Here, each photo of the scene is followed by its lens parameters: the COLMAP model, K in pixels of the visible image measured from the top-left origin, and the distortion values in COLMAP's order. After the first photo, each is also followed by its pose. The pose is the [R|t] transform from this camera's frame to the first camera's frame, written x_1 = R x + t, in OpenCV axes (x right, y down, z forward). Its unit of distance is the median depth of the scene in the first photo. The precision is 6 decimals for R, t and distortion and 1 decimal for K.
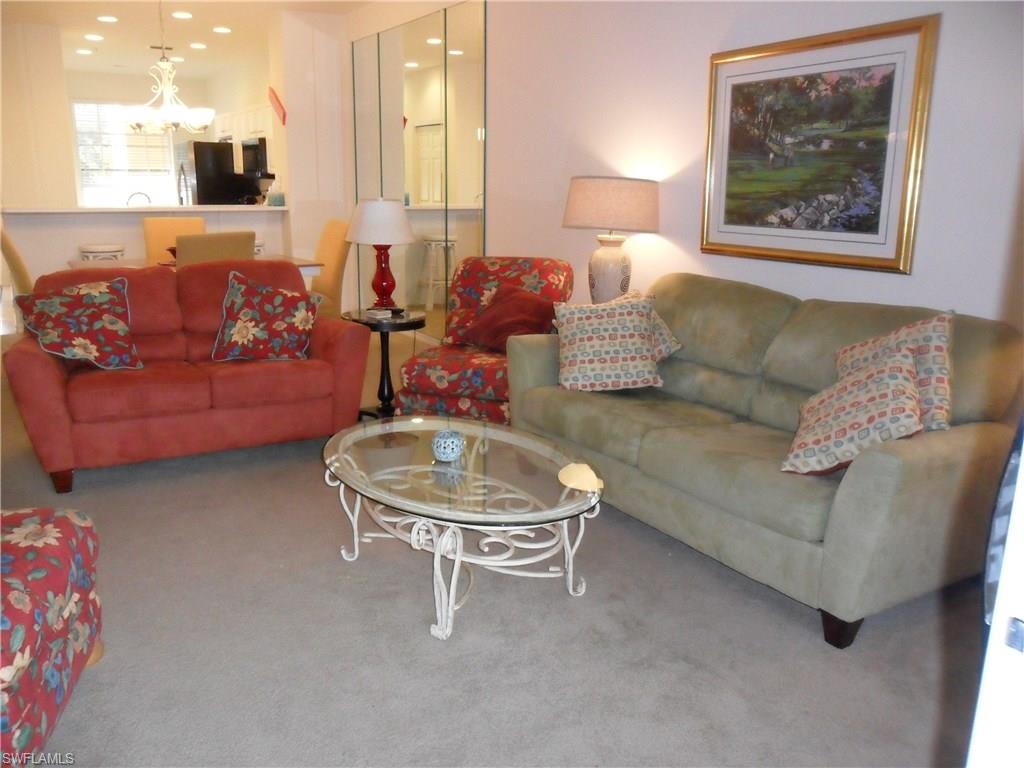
lens RADIAL K [[833.5, 0, 512.0], [0, 833.5, 384.0], [0, 0, 1]] dist [-0.003359, -0.001734]
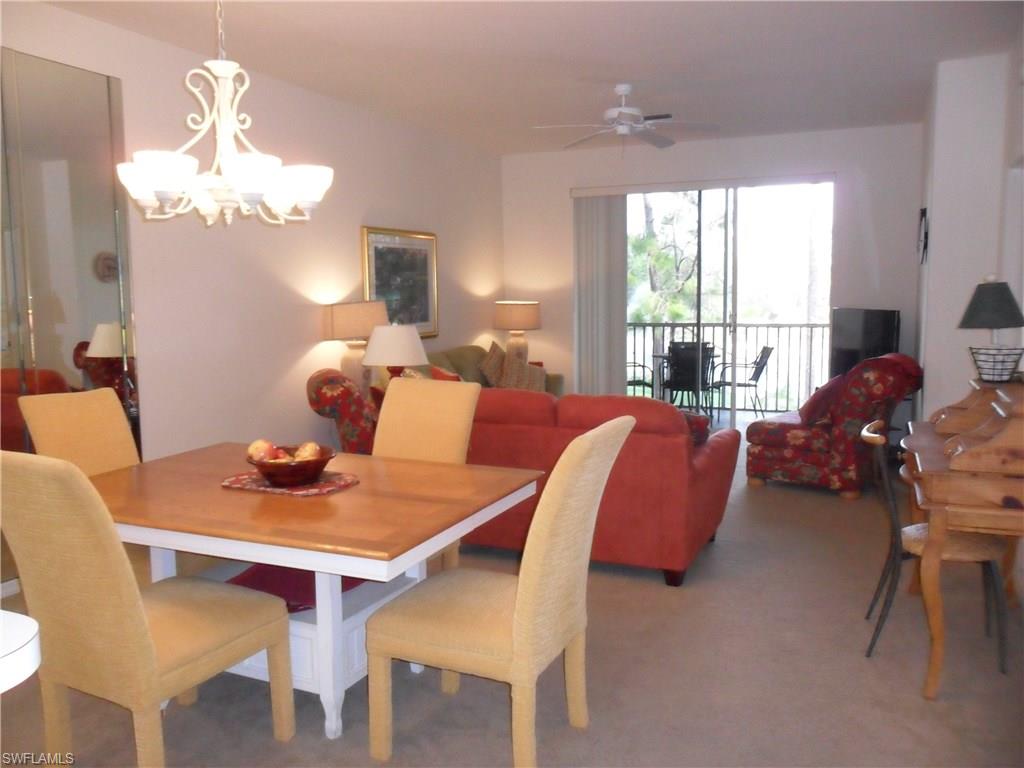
lens RADIAL K [[833.5, 0, 512.0], [0, 833.5, 384.0], [0, 0, 1]] dist [-0.003359, -0.001734]
pose [[-0.571400, -0.097401, 0.814871, -1.349574], [0.203533, 0.945092, 0.255686, -0.480257], [-0.795033, 0.311952, -0.520201, 1.782871]]
